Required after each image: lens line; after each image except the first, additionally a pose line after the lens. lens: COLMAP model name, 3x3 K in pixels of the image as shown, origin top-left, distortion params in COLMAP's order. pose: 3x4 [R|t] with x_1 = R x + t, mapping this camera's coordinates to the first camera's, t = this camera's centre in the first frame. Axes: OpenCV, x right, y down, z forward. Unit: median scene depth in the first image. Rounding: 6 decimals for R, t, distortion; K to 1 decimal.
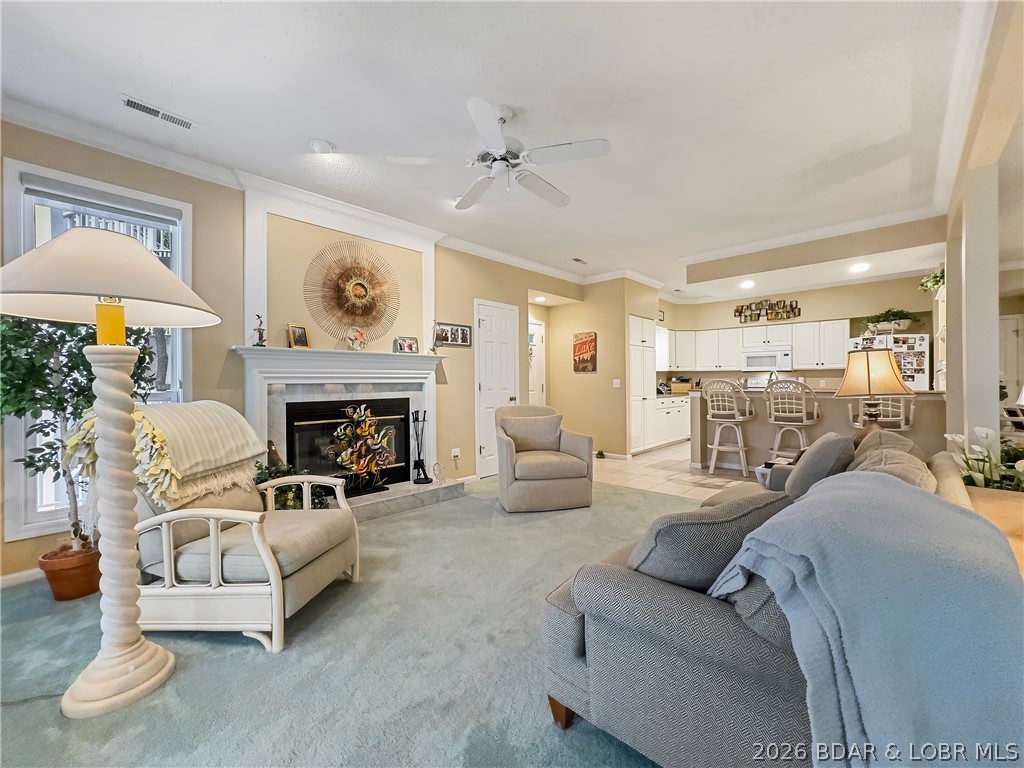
lens RADIAL K [[417.6, 0, 512.0], [0, 417.6, 384.0], [0, 0, 1]] dist [-0.011461, 0.000017]
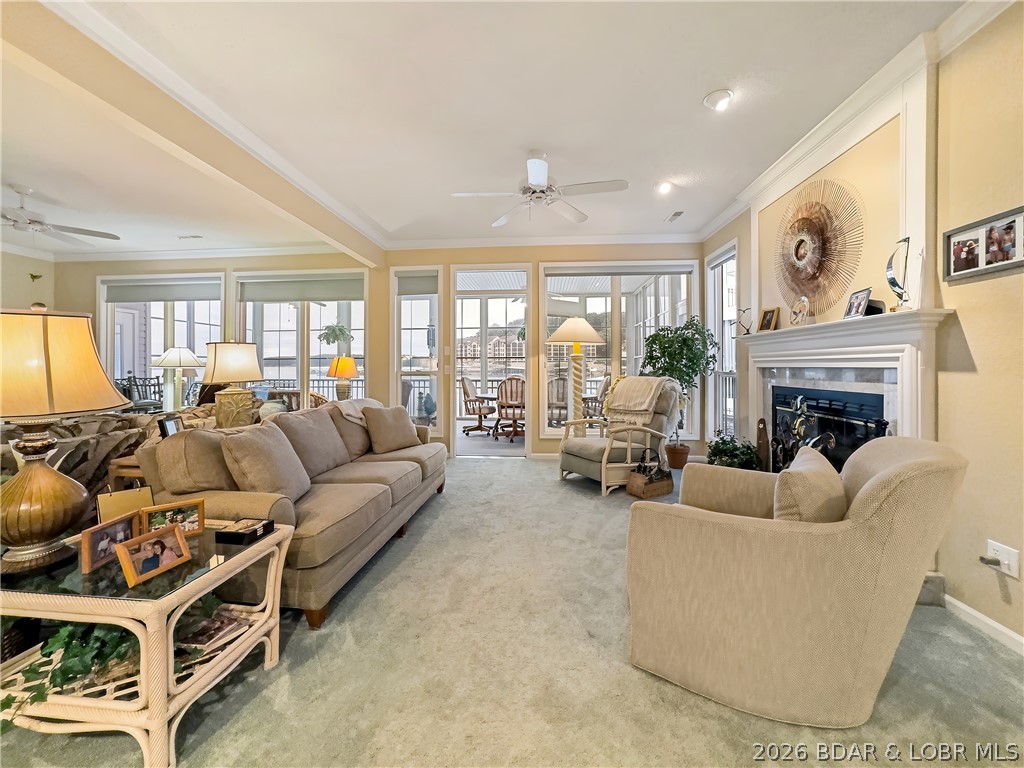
lens RADIAL K [[425.3, 0, 499.5], [0, 425.3, 365.2], [0, 0, 1]] dist [-0.000377, 0.000153]
pose [[-0.794744, 0.013450, -0.606795, 0.500718], [0.012049, 0.999907, 0.006382, -0.016330], [0.606825, -0.002240, -0.794833, 1.129592]]
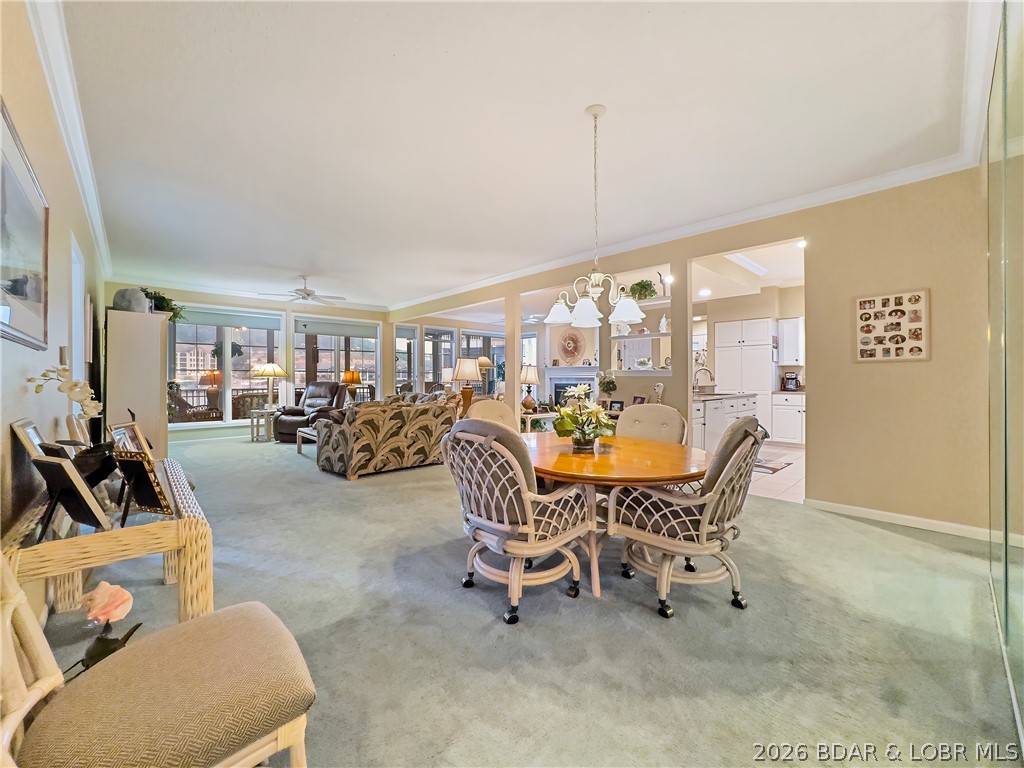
lens RADIAL K [[413.6, 0, 513.5], [0, 413.6, 380.6], [0, 0, 1]] dist [-0.024665, 0.000214]
pose [[-0.047918, 0.016361, -0.998717, 2.179350], [0.000533, 0.999866, 0.016354, -0.024269], [0.998851, 0.000252, -0.047921, 0.657078]]
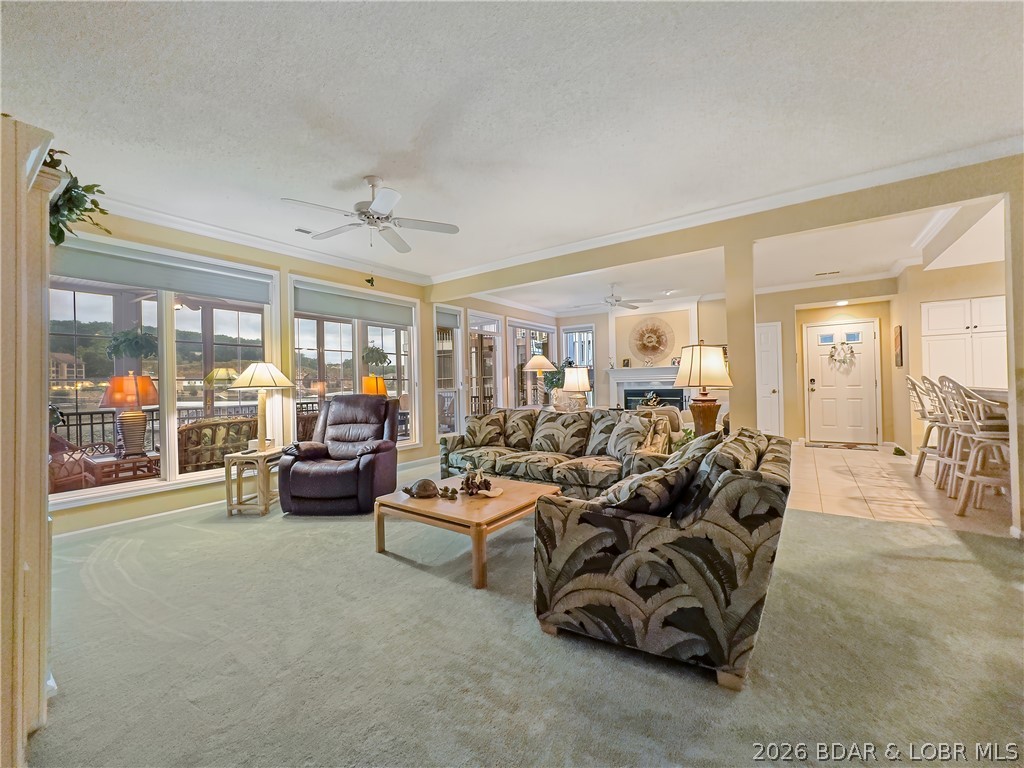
lens RADIAL K [[417.6, 0, 512.0], [0, 417.6, 384.0], [0, 0, 1]] dist [-0.011461, 0.000017]
pose [[0.138200, 0.006874, -0.990380, 1.495820], [0.018650, 0.999781, 0.009542, -0.020902], [0.990229, -0.019790, 0.138042, -0.025132]]
